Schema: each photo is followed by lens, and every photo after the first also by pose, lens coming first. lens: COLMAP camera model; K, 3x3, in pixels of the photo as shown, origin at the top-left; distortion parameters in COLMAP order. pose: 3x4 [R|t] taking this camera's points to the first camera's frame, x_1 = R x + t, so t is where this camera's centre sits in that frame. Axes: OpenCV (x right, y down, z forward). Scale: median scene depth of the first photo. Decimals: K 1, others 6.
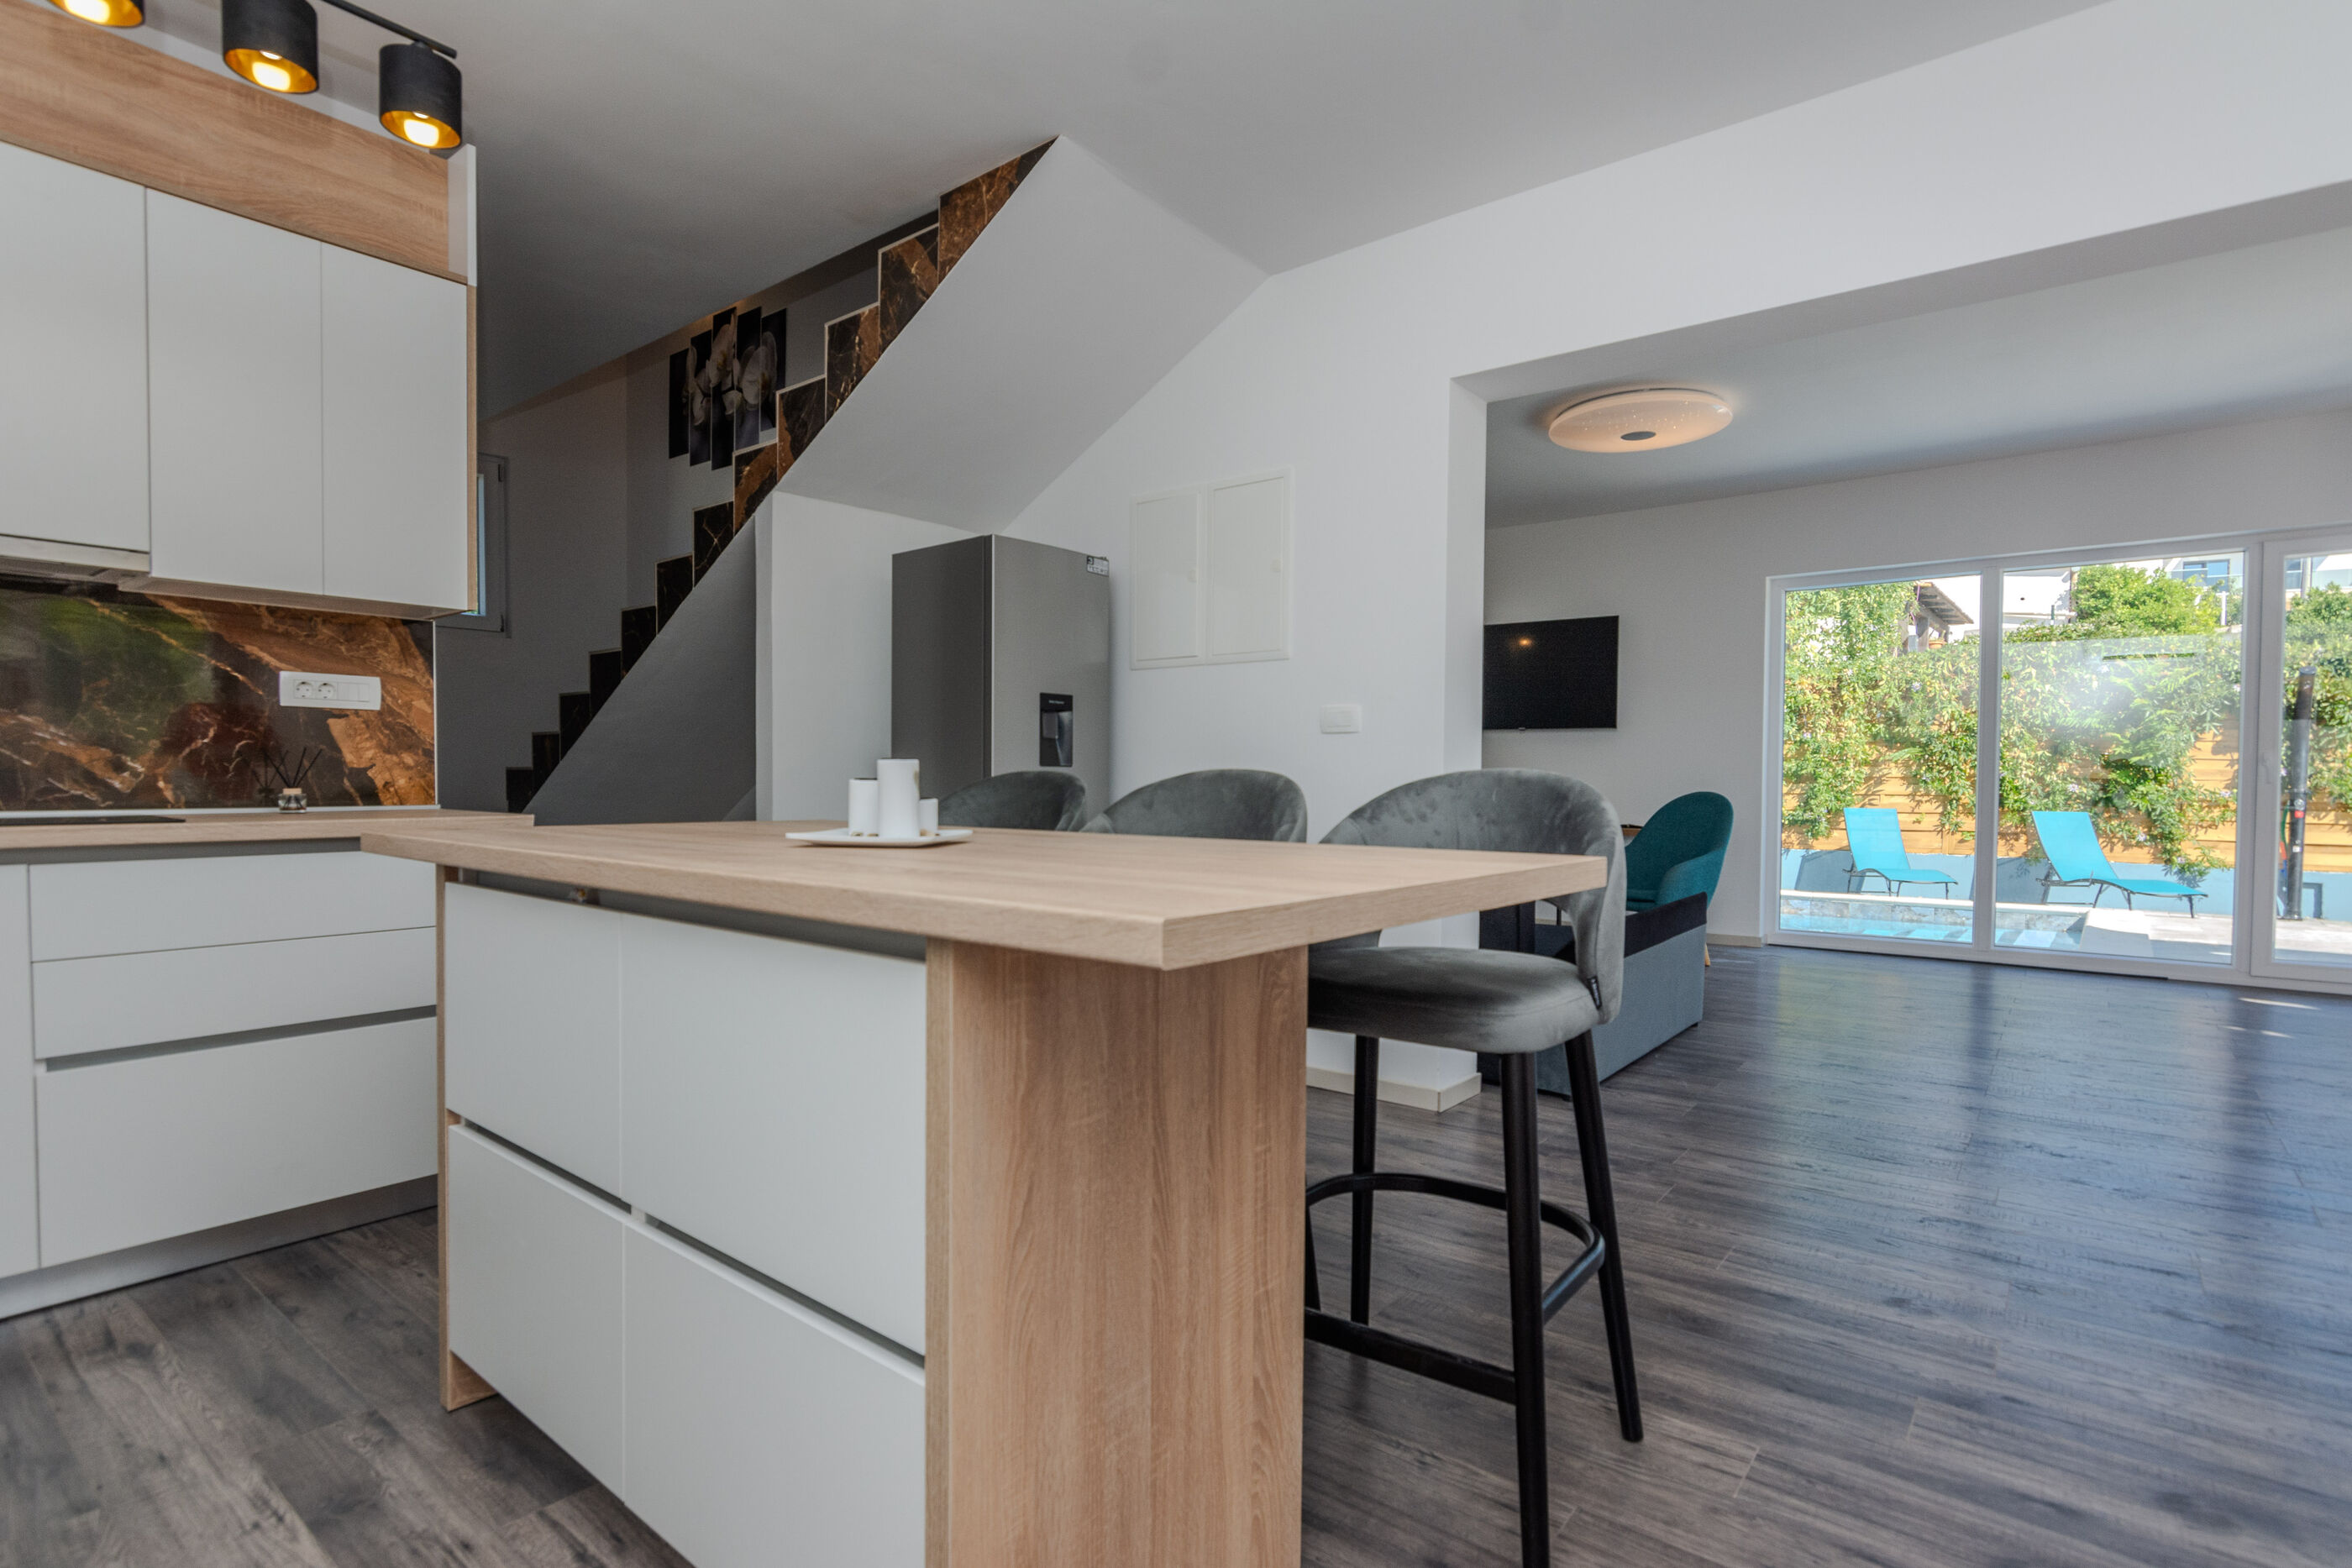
lens RADIAL K [[1147.2, 0, 1176.0], [0, 1147.2, 784.0], [0, 0, 1]] dist [-0.001367, 0.000012]
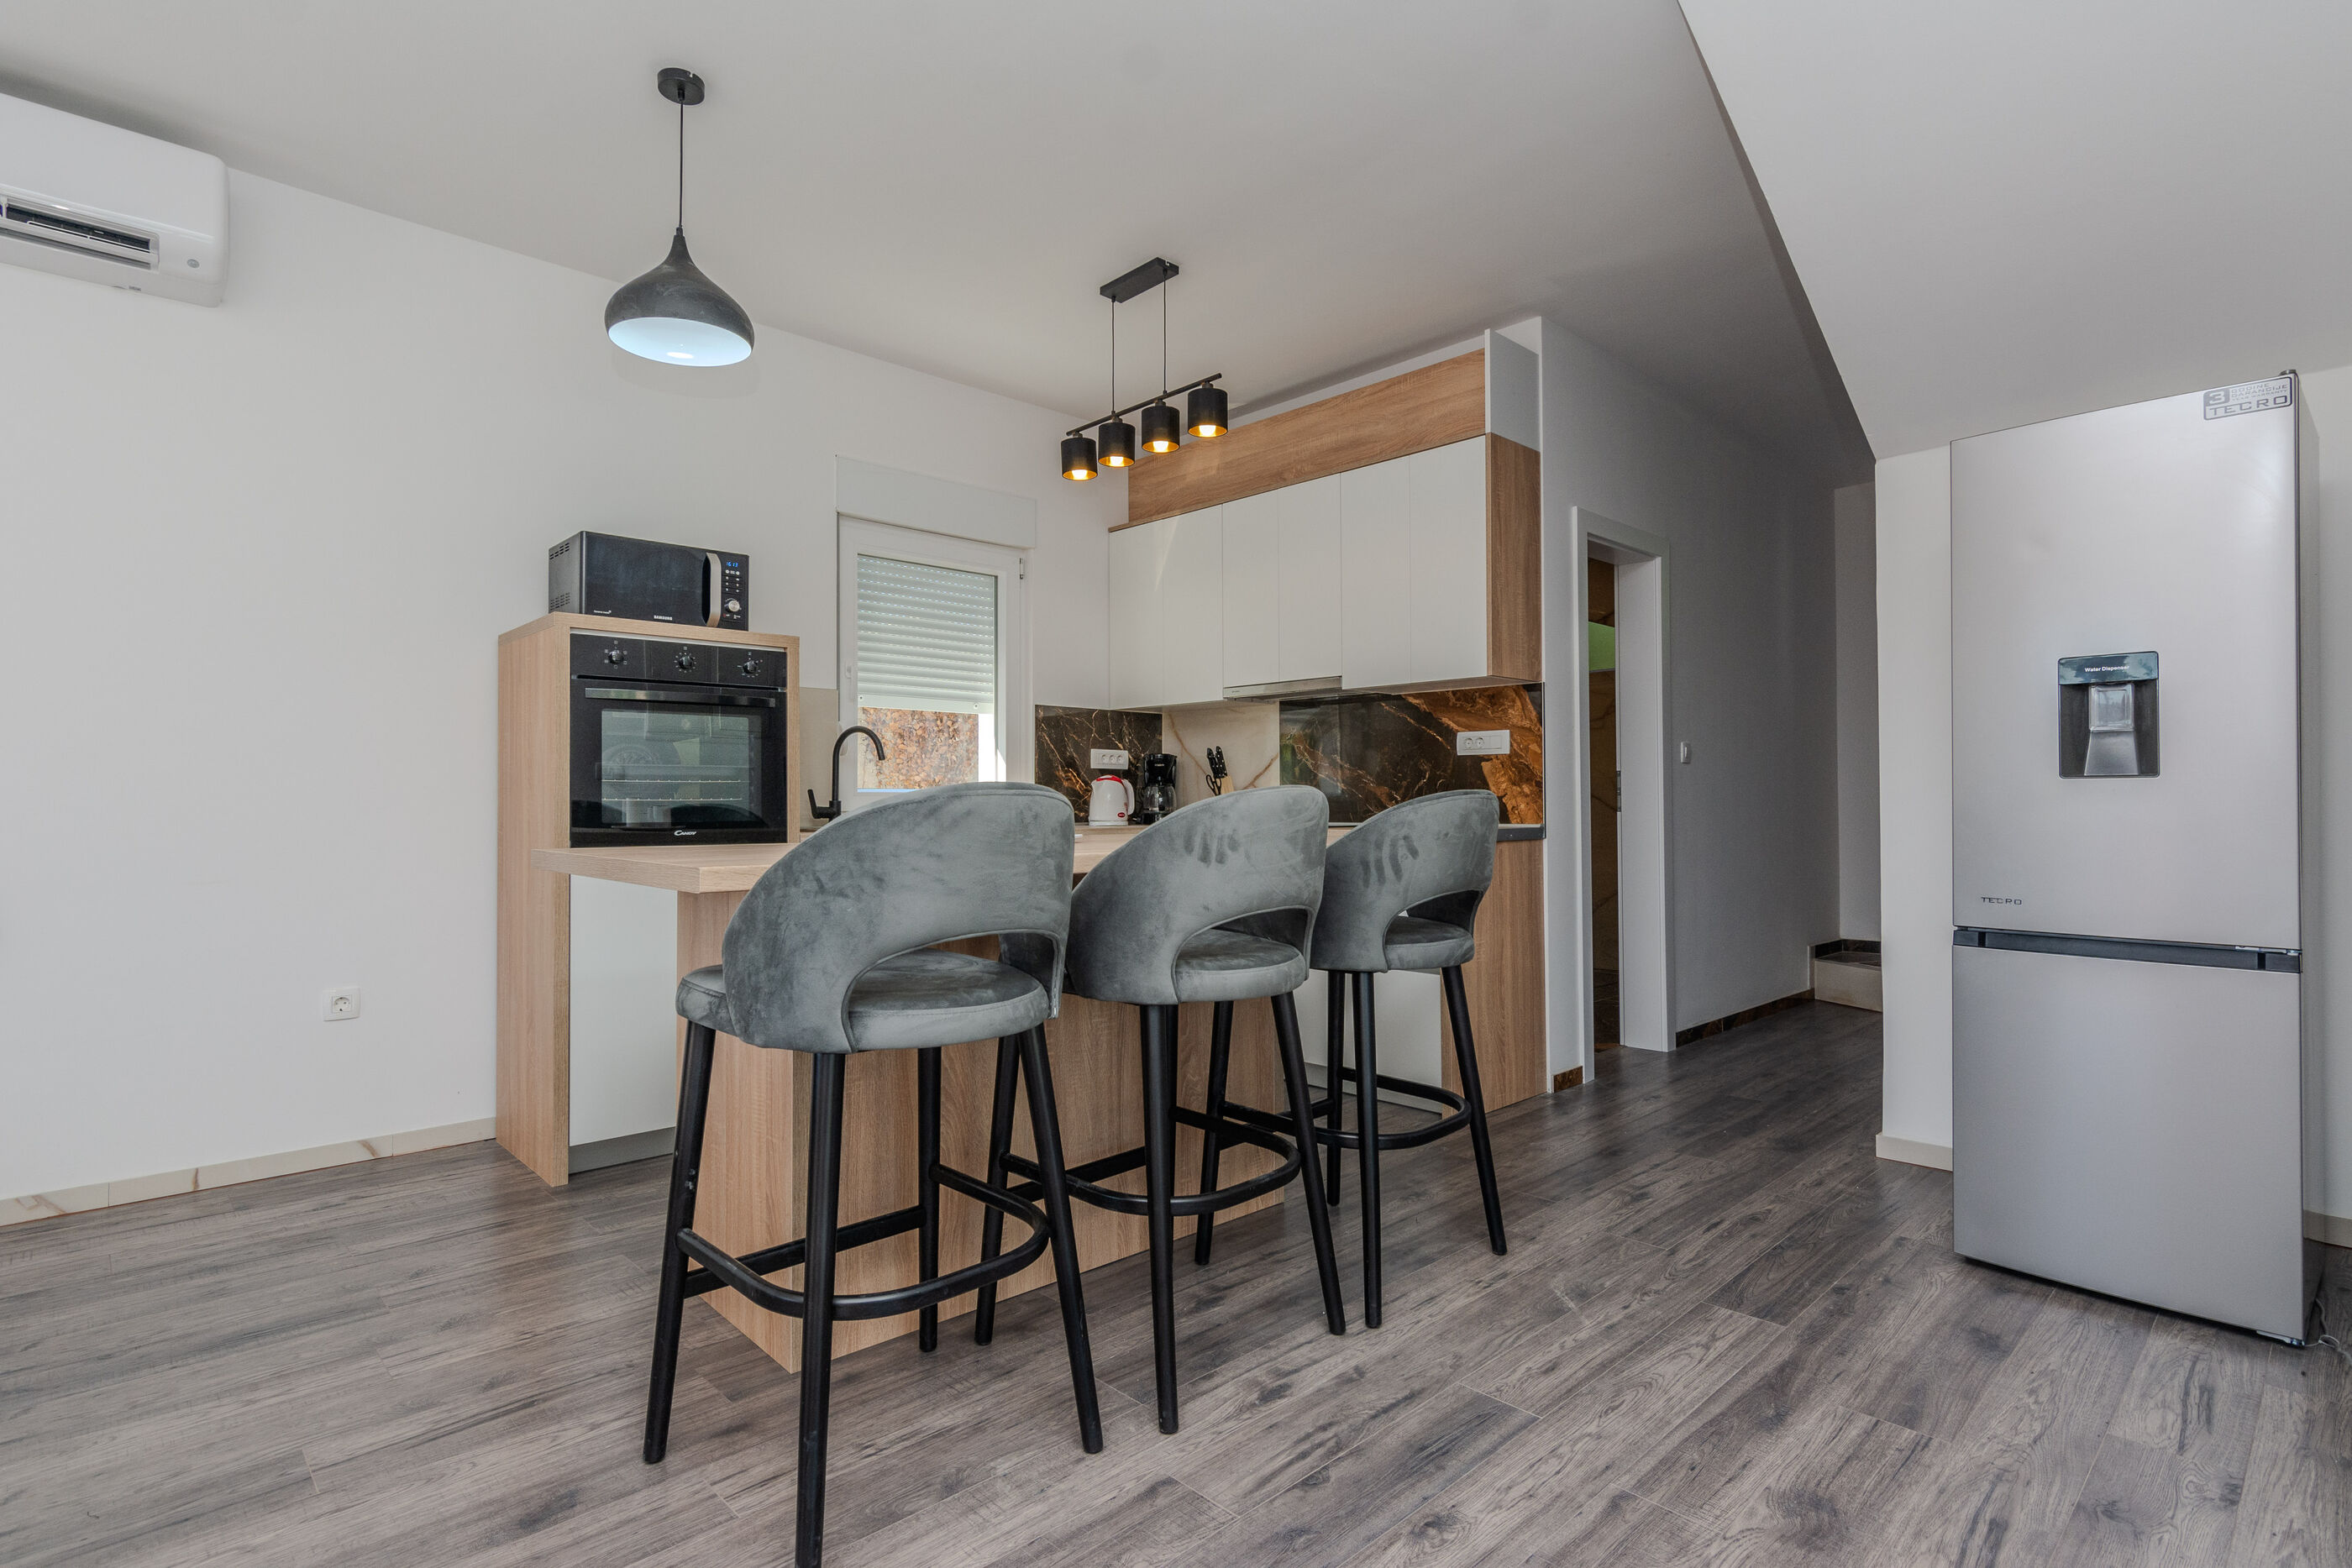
lens RADIAL K [[1125.5, 0, 1176.0], [0, 1125.5, 784.0], [0, 0, 1]] dist [-0.070017, -0.000013]
pose [[-0.125051, -0.024073, -0.991858, 0.692577], [-0.008601, 0.999694, -0.023178, 0.006224], [0.992113, 0.005632, -0.125220, 0.788054]]
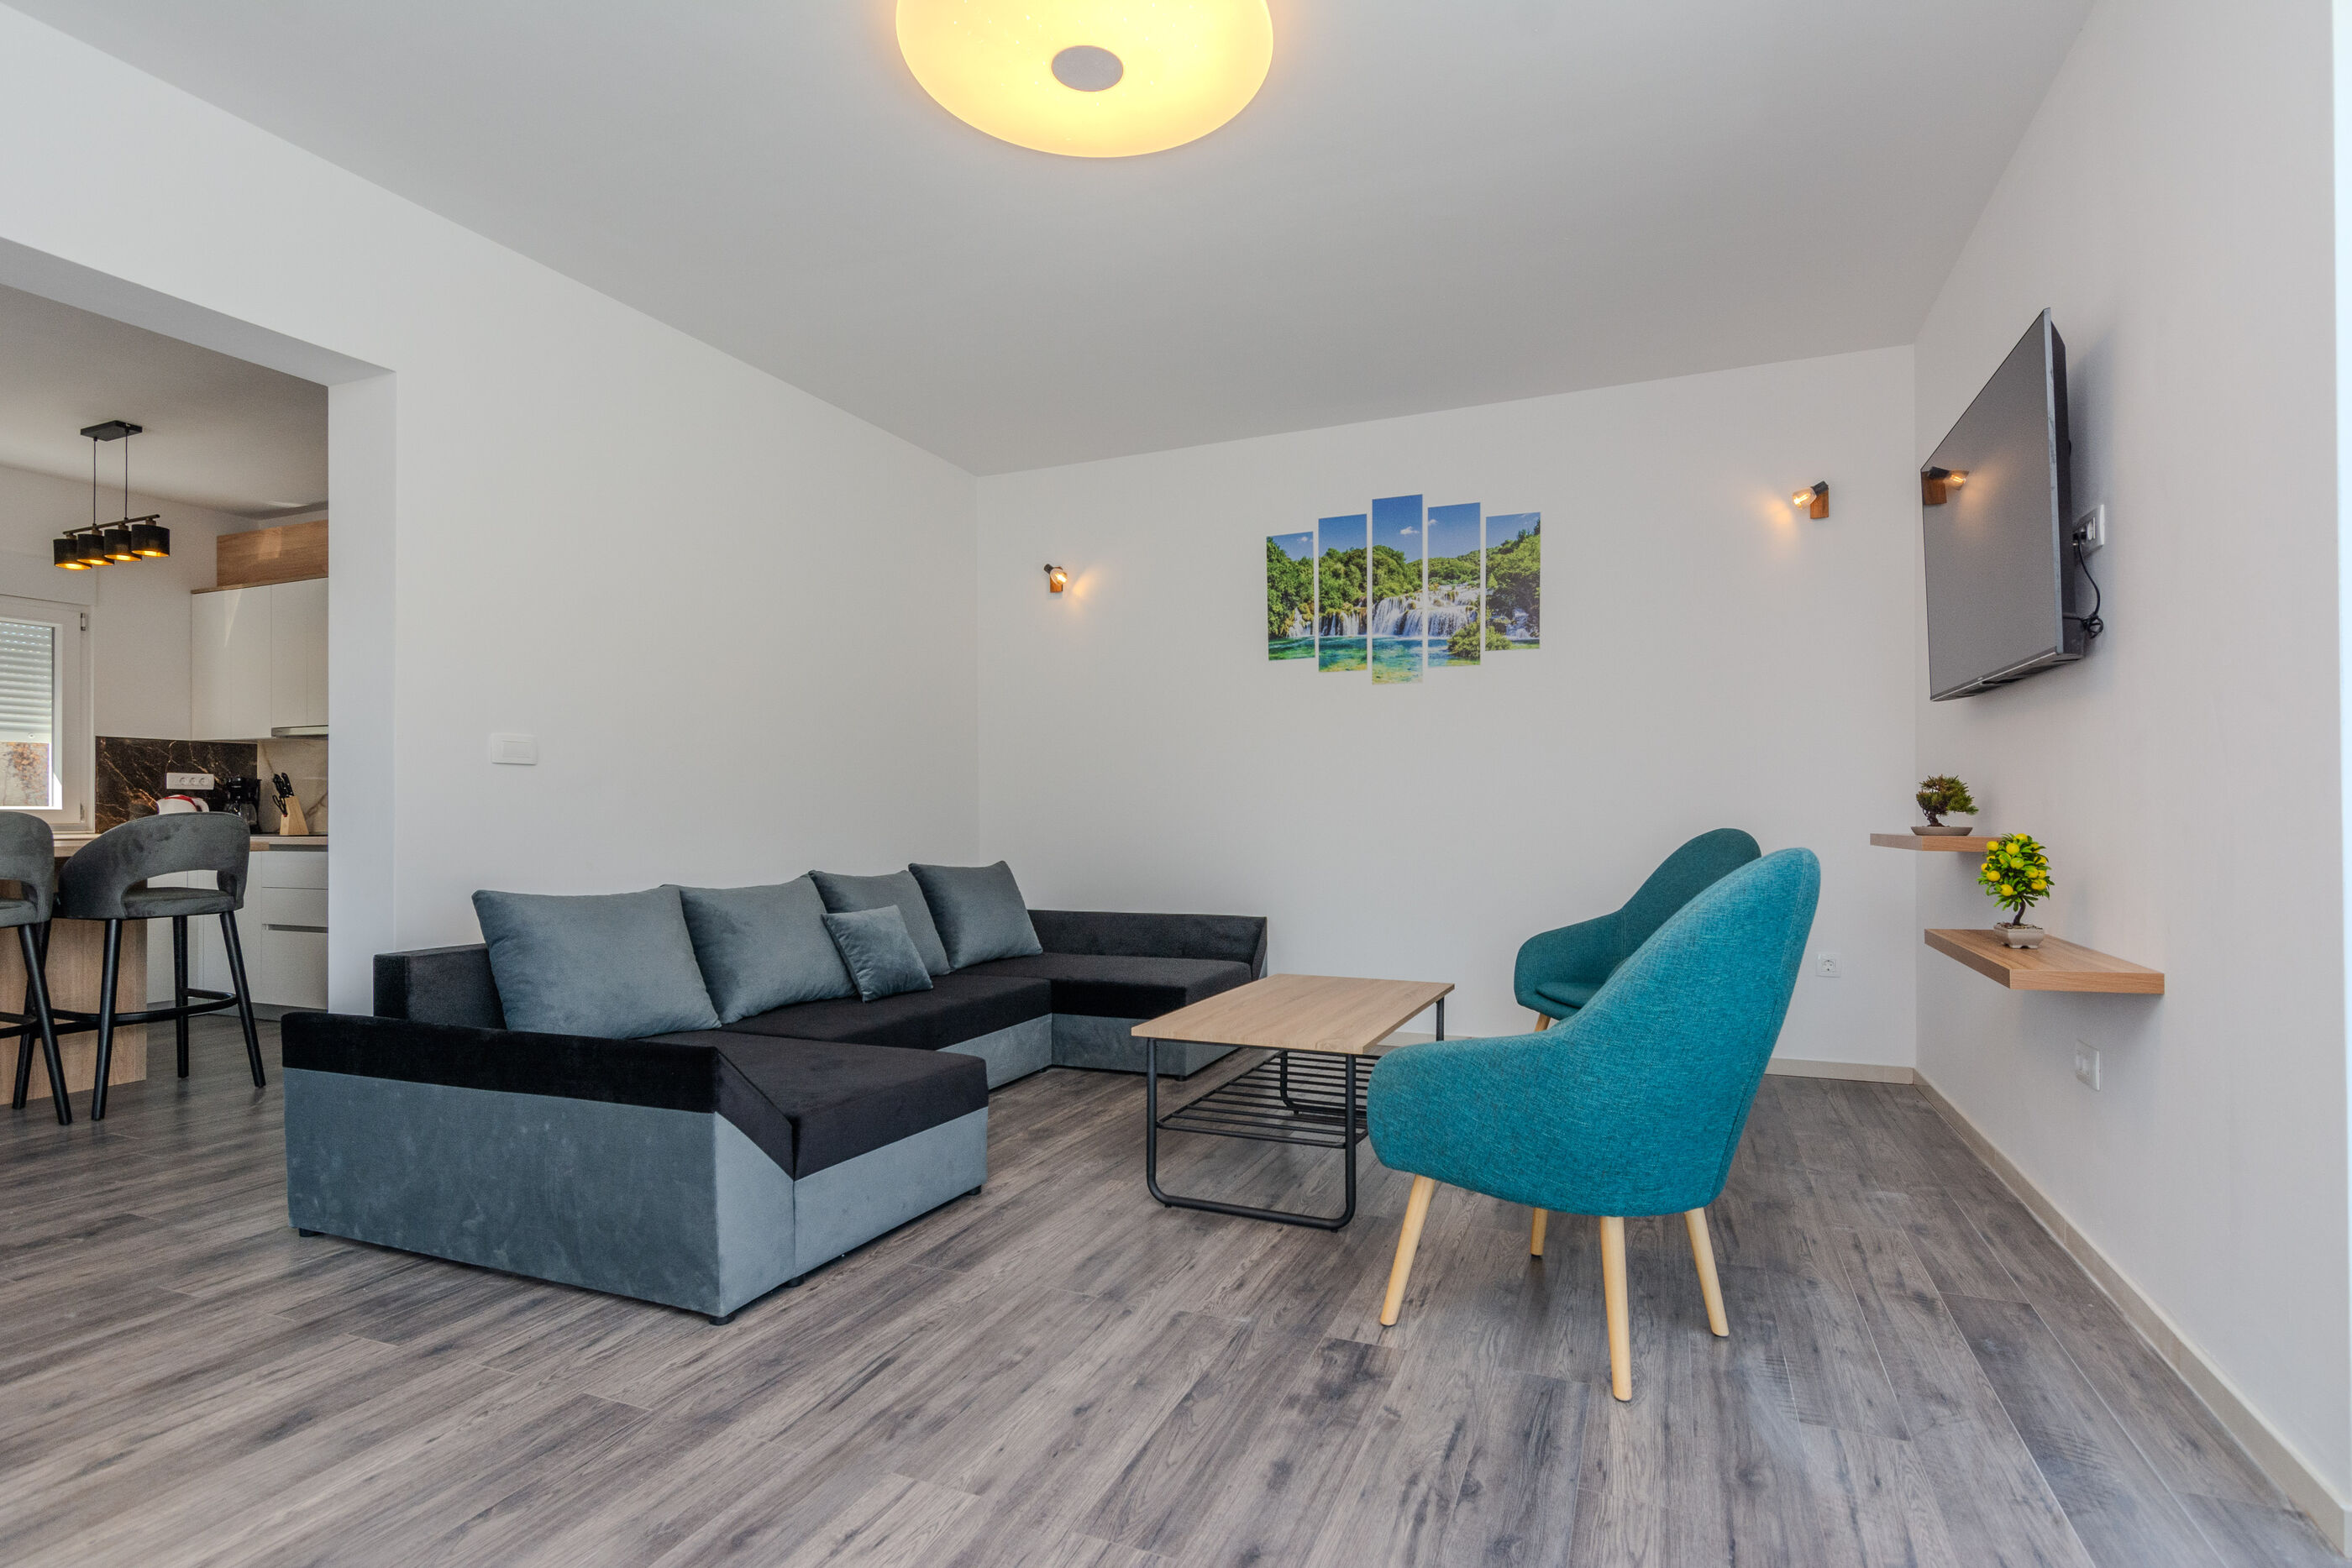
lens RADIAL K [[1147.2, 0, 1176.0], [0, 1147.2, 784.0], [0, 0, 1]] dist [-0.001367, 0.000012]
pose [[0.275954, -0.030982, -0.960671, 1.267769], [-0.005569, 0.999412, -0.033831, -0.000811], [0.961155, 0.014686, 0.275619, 1.365636]]
